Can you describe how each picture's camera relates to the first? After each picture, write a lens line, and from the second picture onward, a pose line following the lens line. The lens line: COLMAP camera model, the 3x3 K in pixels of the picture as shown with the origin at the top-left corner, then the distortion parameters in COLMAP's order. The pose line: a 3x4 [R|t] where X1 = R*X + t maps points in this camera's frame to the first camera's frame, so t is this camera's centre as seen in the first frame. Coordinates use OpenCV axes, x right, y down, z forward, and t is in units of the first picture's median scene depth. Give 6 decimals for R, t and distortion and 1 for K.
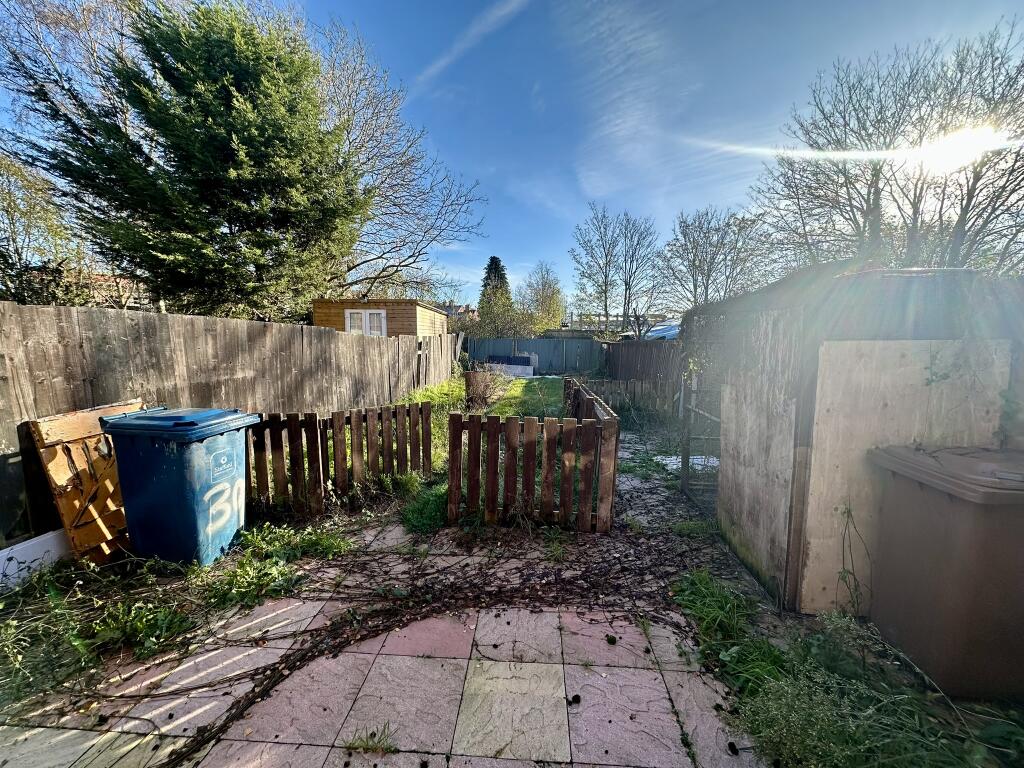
lens RADIAL K [[406.4, 0, 509.0], [0, 406.4, 384.5], [0, 0, 1]] dist [-0.000882, 0.000403]
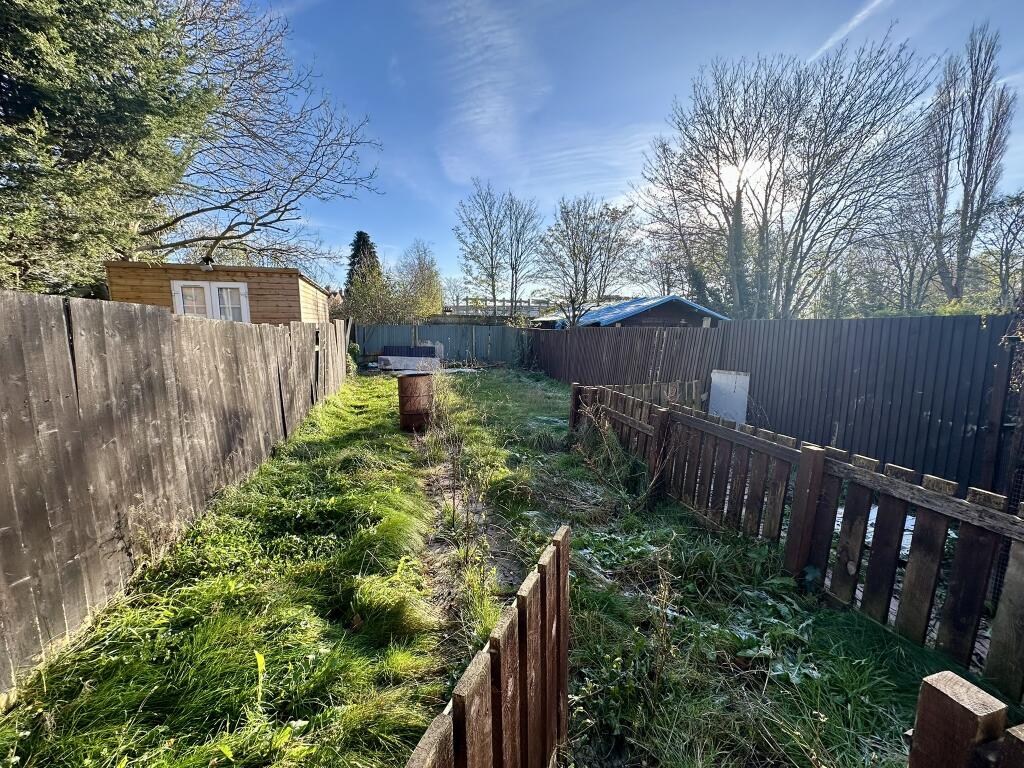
lens RADIAL K [[406.4, 0, 510.9], [0, 406.4, 383.6], [0, 0, 1]] dist [-0.000882, 0.000403]
pose [[0.947849, -0.048563, 0.314998, -0.082358], [0.038121, 0.998503, 0.039230, -0.022387], [-0.316432, -0.025176, 0.948281, 0.172653]]
